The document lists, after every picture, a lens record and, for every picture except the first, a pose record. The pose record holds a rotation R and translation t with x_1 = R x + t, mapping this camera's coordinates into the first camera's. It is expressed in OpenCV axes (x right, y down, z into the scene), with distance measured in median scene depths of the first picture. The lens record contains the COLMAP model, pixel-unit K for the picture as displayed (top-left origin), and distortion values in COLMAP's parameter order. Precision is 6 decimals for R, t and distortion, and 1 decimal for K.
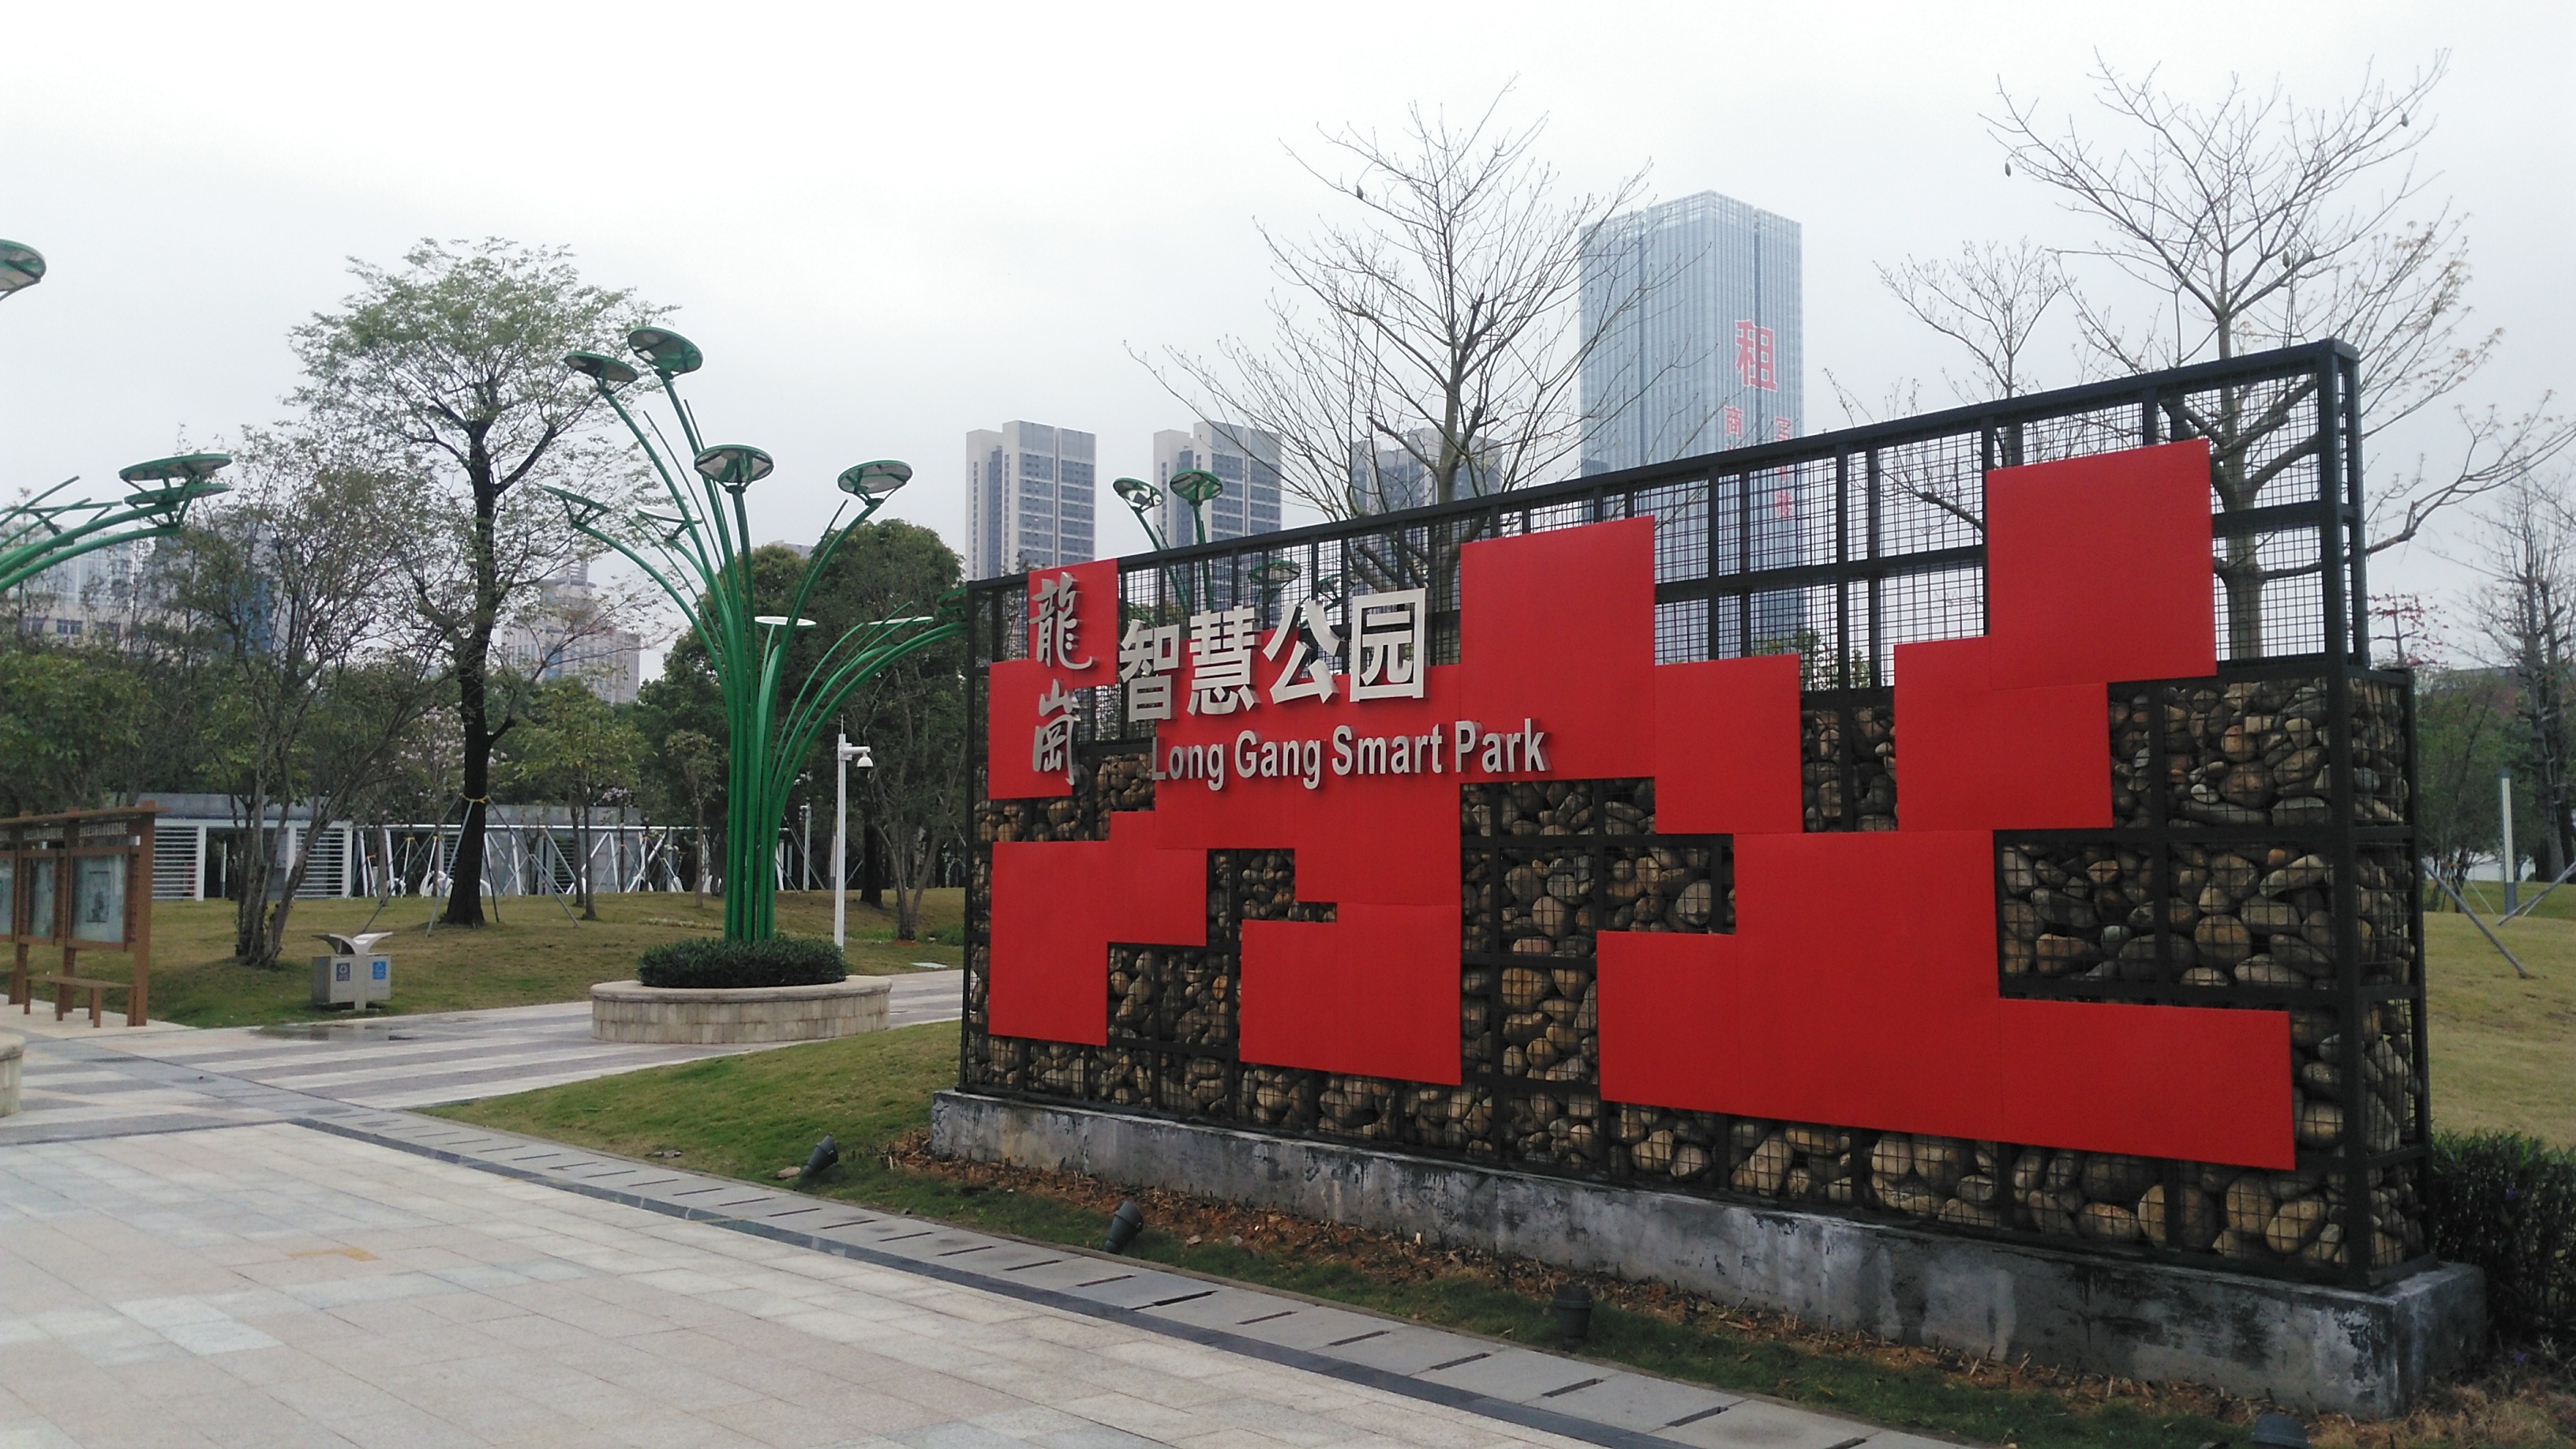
lens RADIAL K [[2126.1, 0, 1297.8], [0, 2126.1, 723.0], [0, 0, 1]] dist [0.081000, -0.024745]
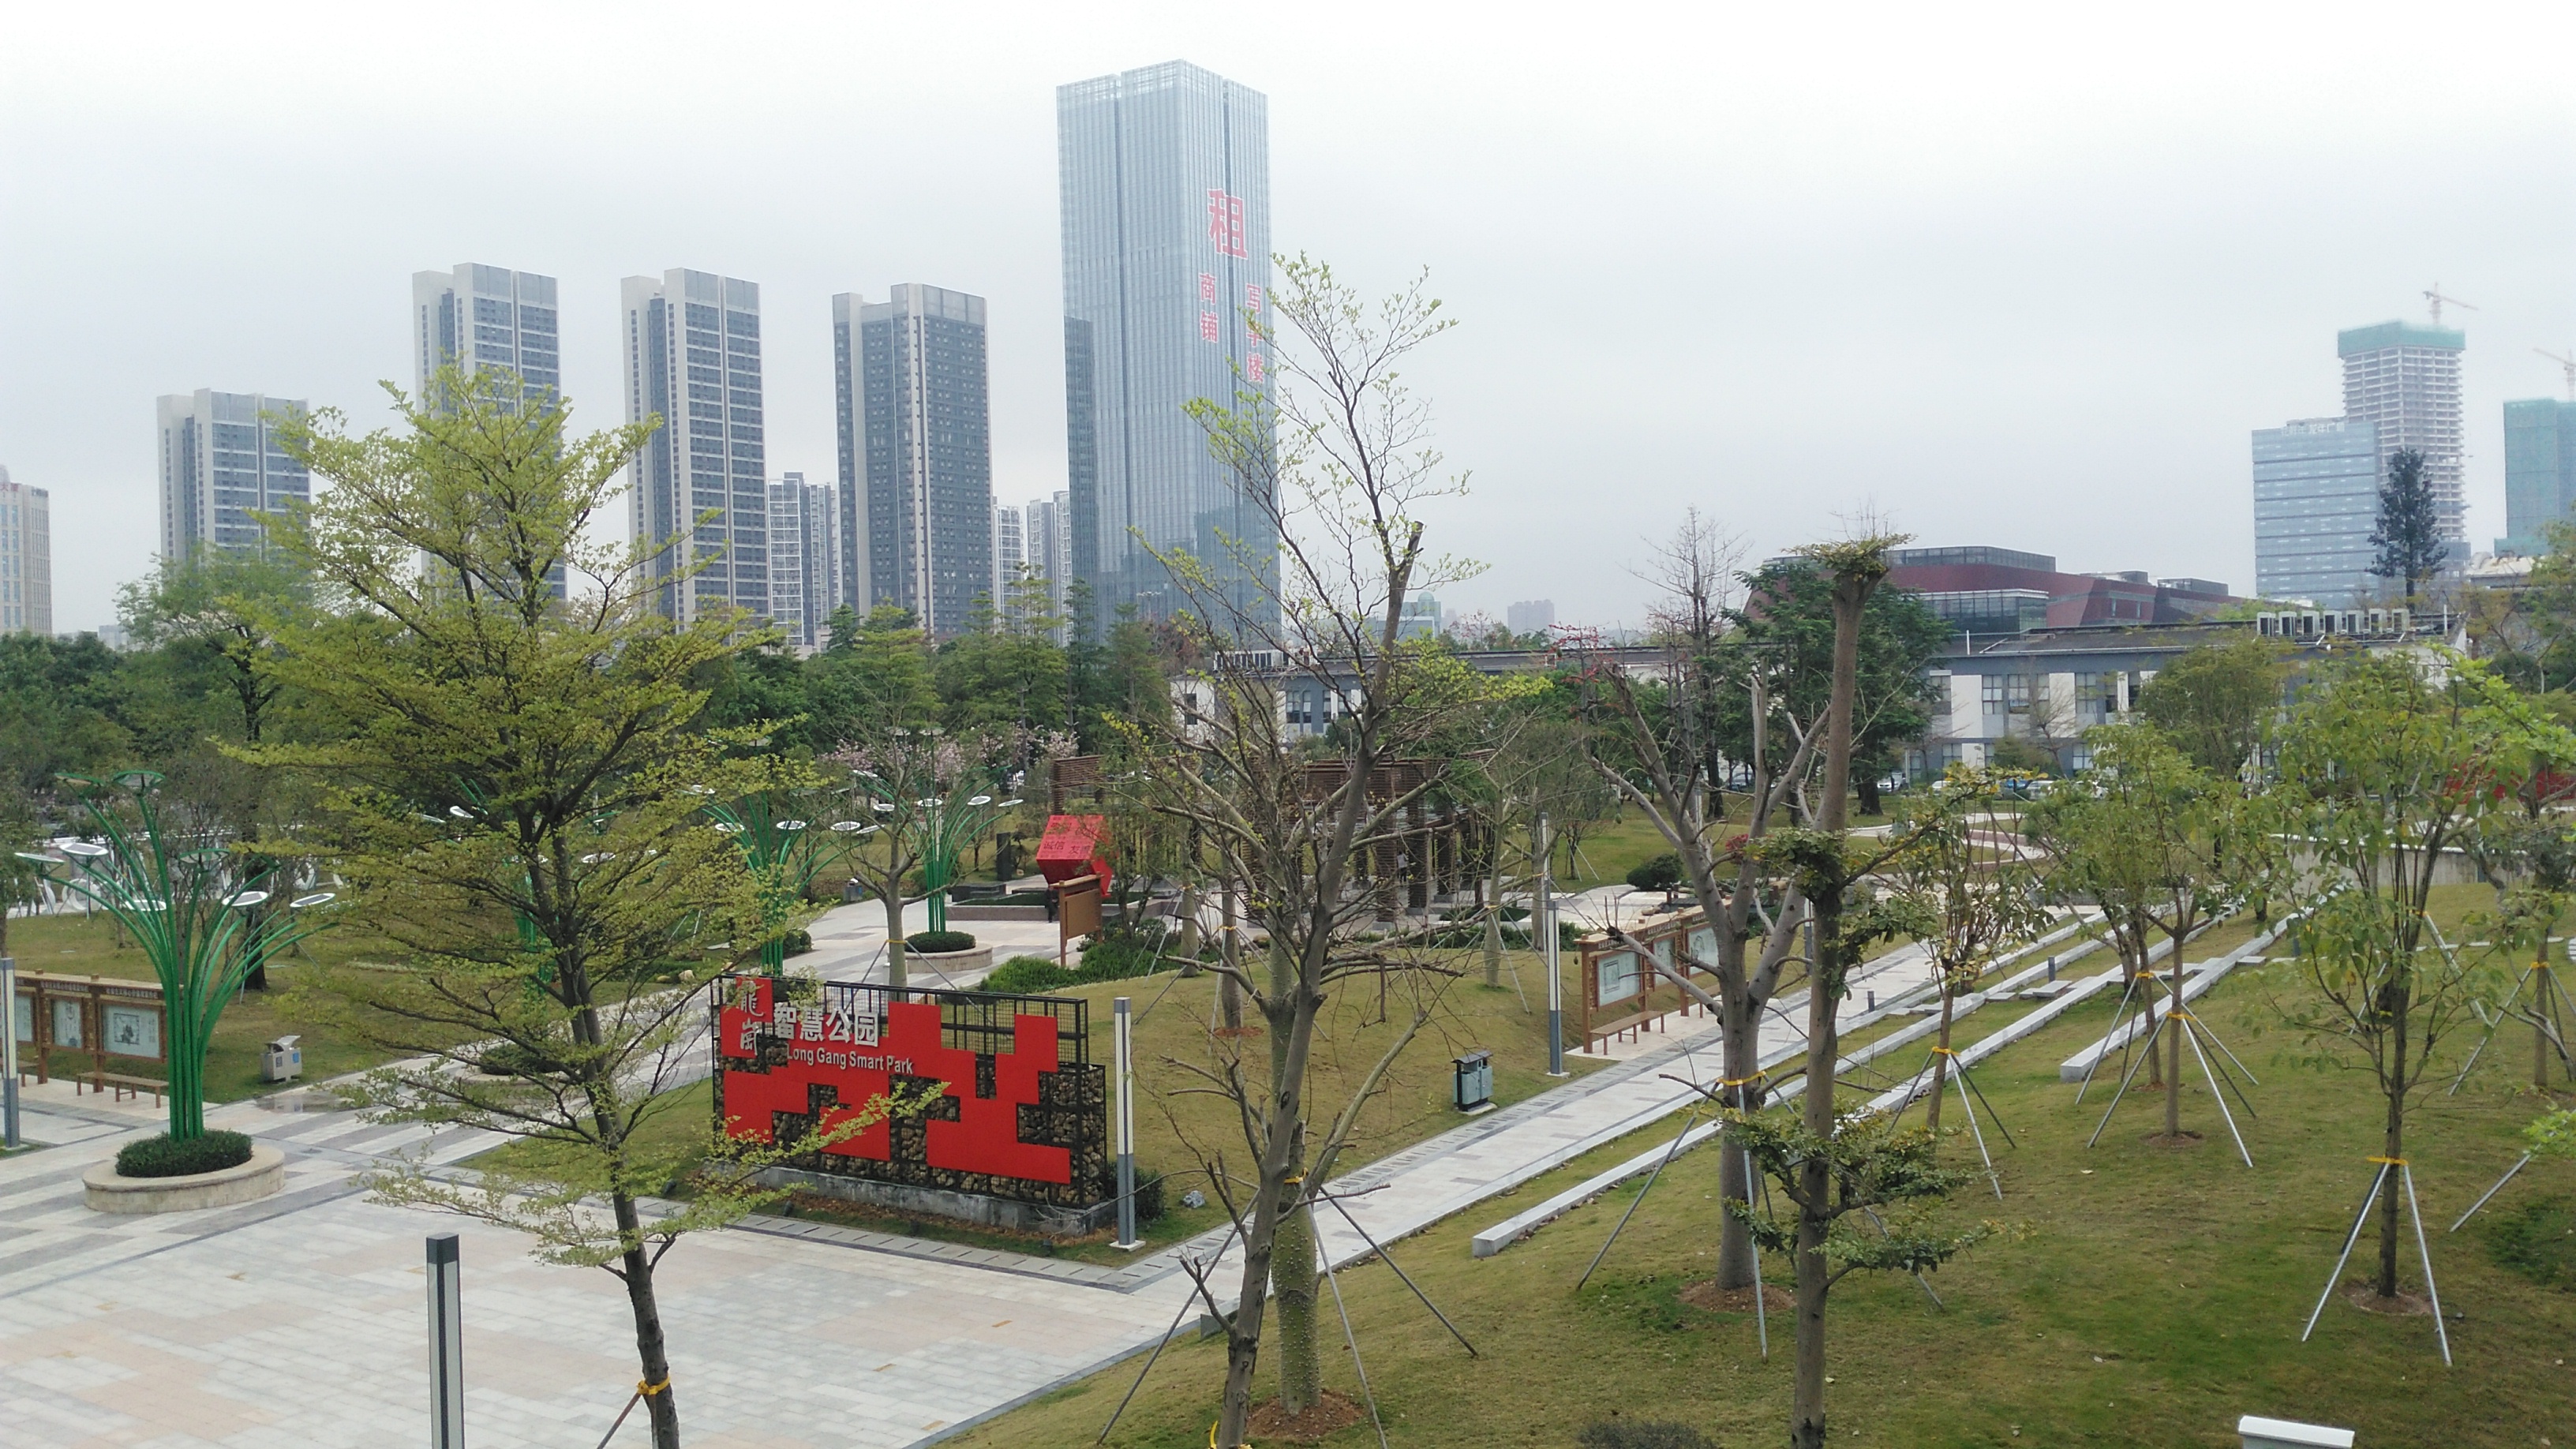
lens RADIAL K [[2126.1, 0, 1281.2], [0, 2126.1, 730.1], [0, 0, 1]] dist [0.081000, -0.024745]
pose [[0.973981, -0.026244, 0.225107, -0.061596], [0.007801, 0.996566, 0.082432, -0.735607], [-0.226497, -0.078531, 0.970841, -2.242823]]
